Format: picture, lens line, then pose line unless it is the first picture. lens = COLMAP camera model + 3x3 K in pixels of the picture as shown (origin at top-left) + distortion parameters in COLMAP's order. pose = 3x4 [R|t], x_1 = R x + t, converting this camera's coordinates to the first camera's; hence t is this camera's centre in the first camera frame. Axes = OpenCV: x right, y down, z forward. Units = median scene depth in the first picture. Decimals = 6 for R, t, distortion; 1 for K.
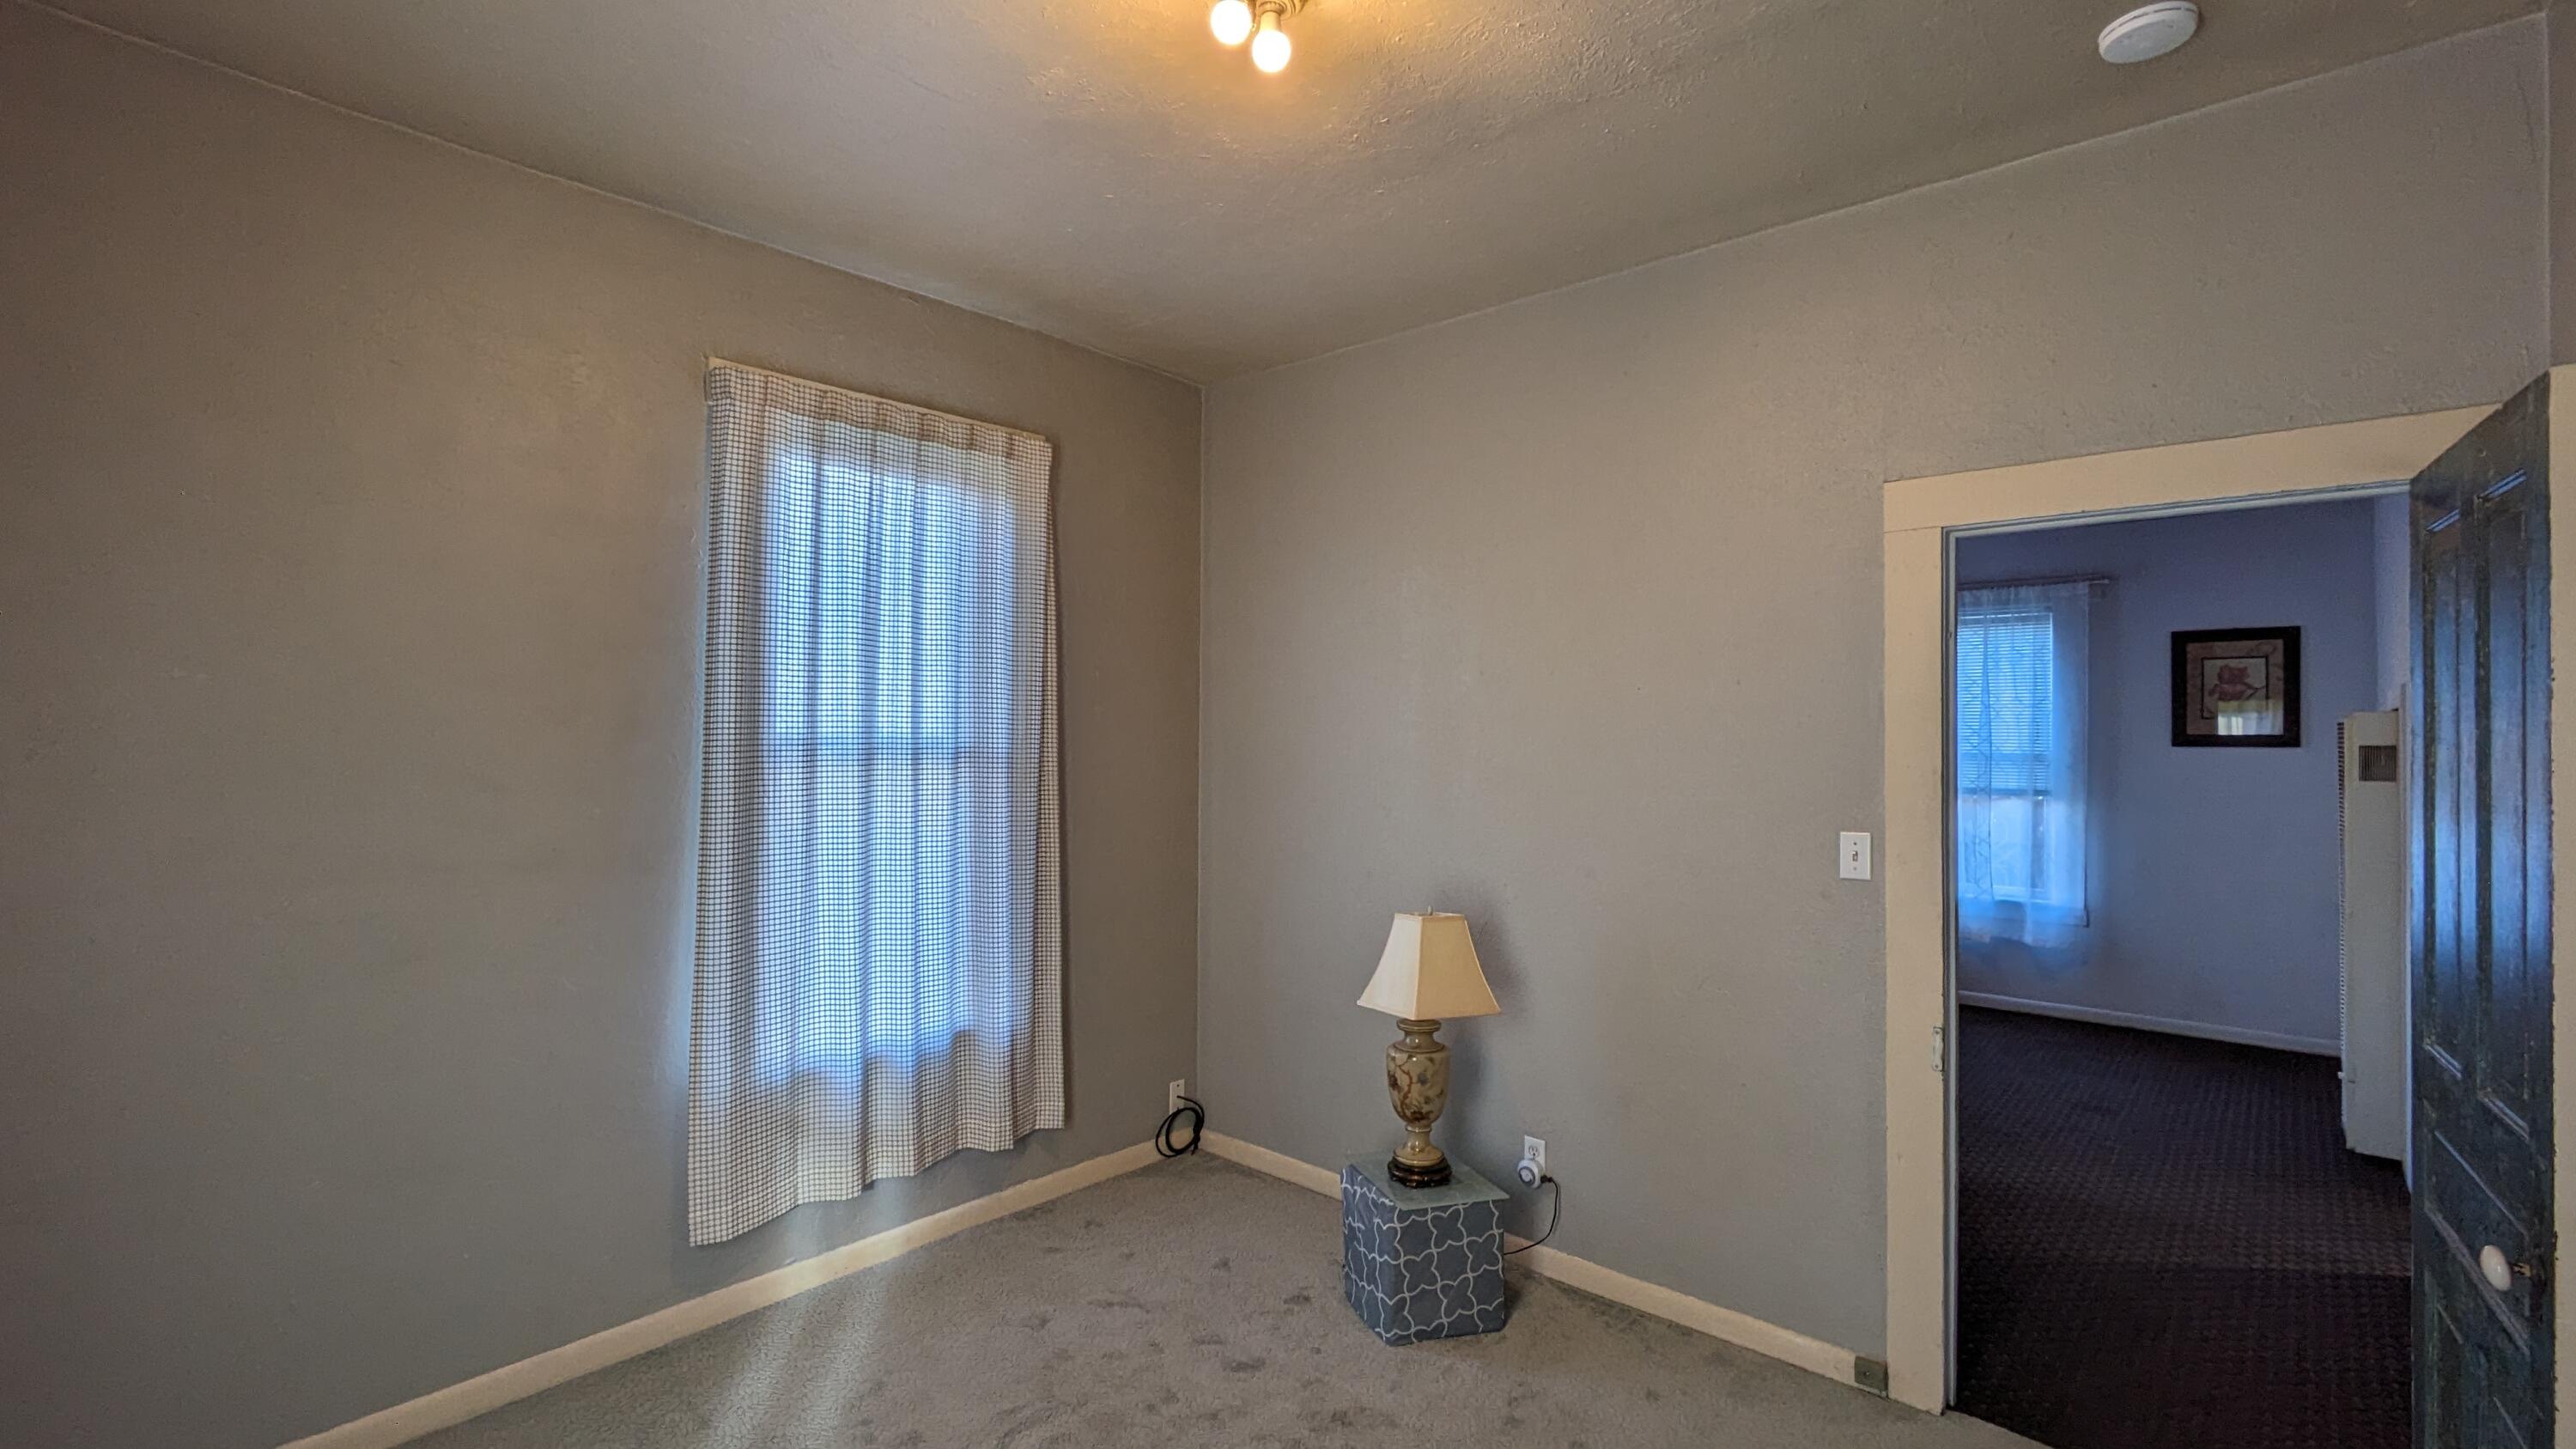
lens RADIAL K [[1153.5, 0, 1264.4], [0, 1153.5, 725.0], [0, 0, 1]] dist [-0.003663, 0.001858]
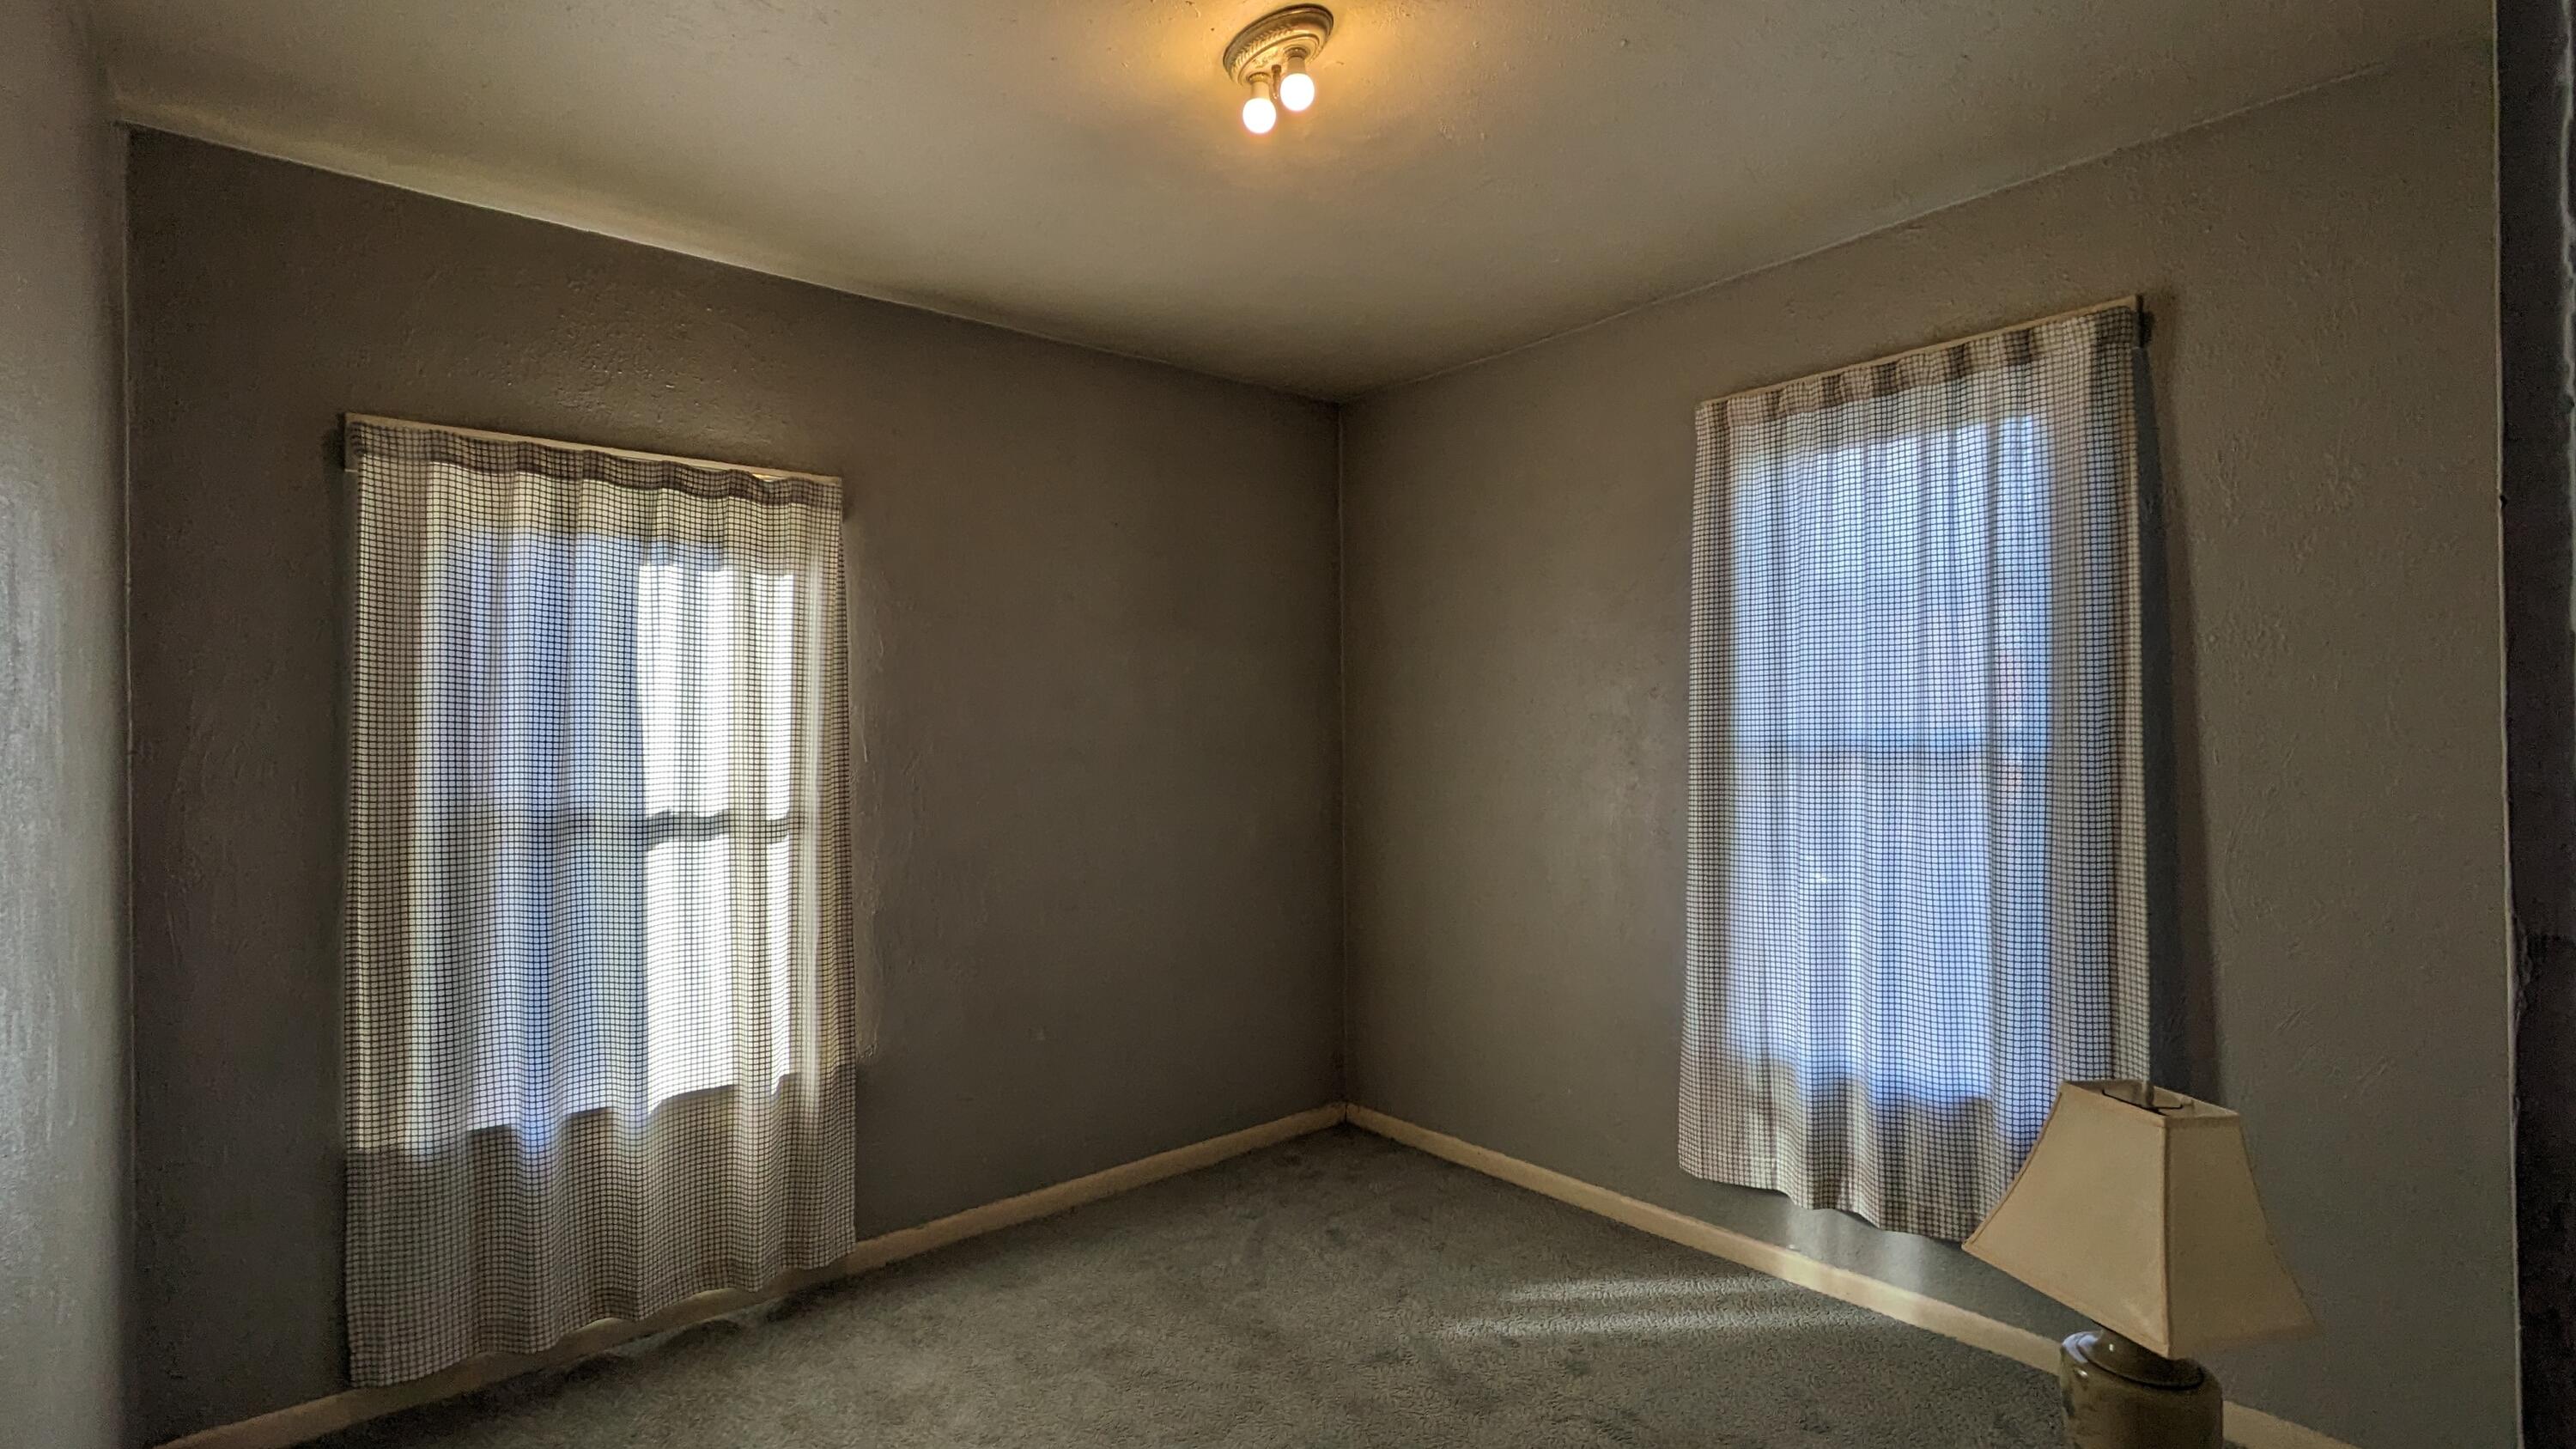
lens RADIAL K [[1153.5, 0, 1322.3], [0, 1153.5, 719.5], [0, 0, 1]] dist [-0.003663, 0.001858]
pose [[-0.118720, -0.014567, -0.992821, 0.586769], [0.019116, 0.999674, -0.016954, 0.005173], [0.992744, -0.020992, -0.118403, 0.636907]]
